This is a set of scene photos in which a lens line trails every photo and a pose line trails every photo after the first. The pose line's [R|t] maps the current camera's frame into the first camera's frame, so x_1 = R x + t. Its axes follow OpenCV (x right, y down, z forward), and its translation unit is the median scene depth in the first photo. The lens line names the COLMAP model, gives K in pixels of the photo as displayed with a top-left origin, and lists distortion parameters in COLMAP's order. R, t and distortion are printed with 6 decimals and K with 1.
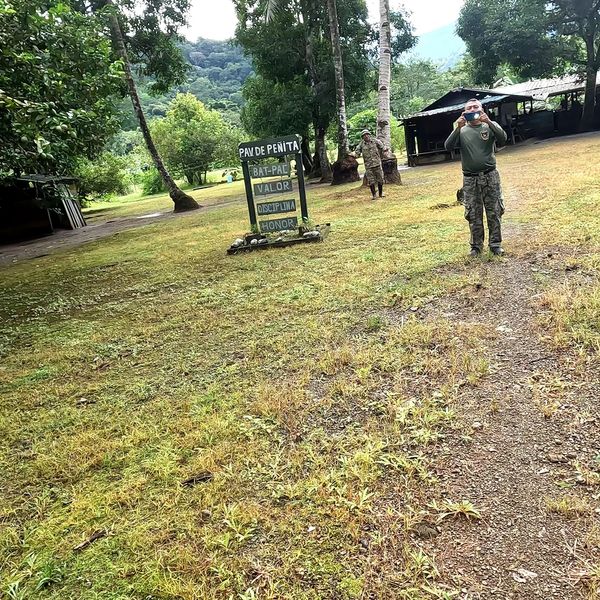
lens RADIAL K [[540.7, 0, 300.0], [0, 540.7, 300.0], [0, 0, 1]] dist [-0.000811, 0.000718]
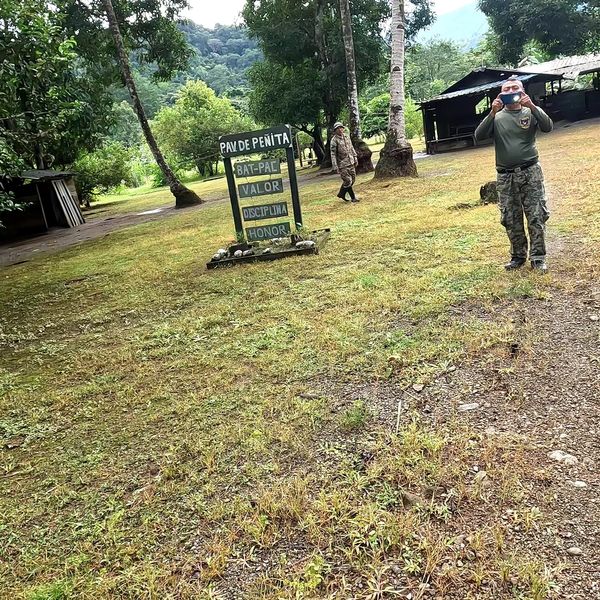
lens RADIAL K [[540.7, 0, 300.0], [0, 540.7, 300.0], [0, 0, 1]] dist [-0.000811, 0.000718]
pose [[0.999256, -0.007613, -0.037807, 0.018524], [0.008498, 0.999692, 0.023318, -0.022794], [0.037618, -0.023622, 0.999013, 0.066232]]
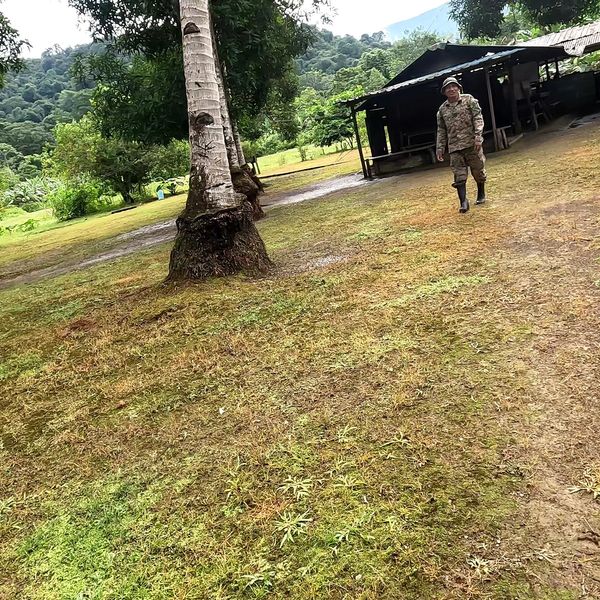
lens RADIAL K [[540.7, 0, 300.0], [0, 540.7, 300.0], [0, 0, 1]] dist [-0.000811, 0.000718]
pose [[0.997296, -0.057344, -0.045966, 0.174561], [0.058311, 0.998098, 0.019981, -0.147187], [0.044732, -0.022608, 0.998743, 0.447012]]
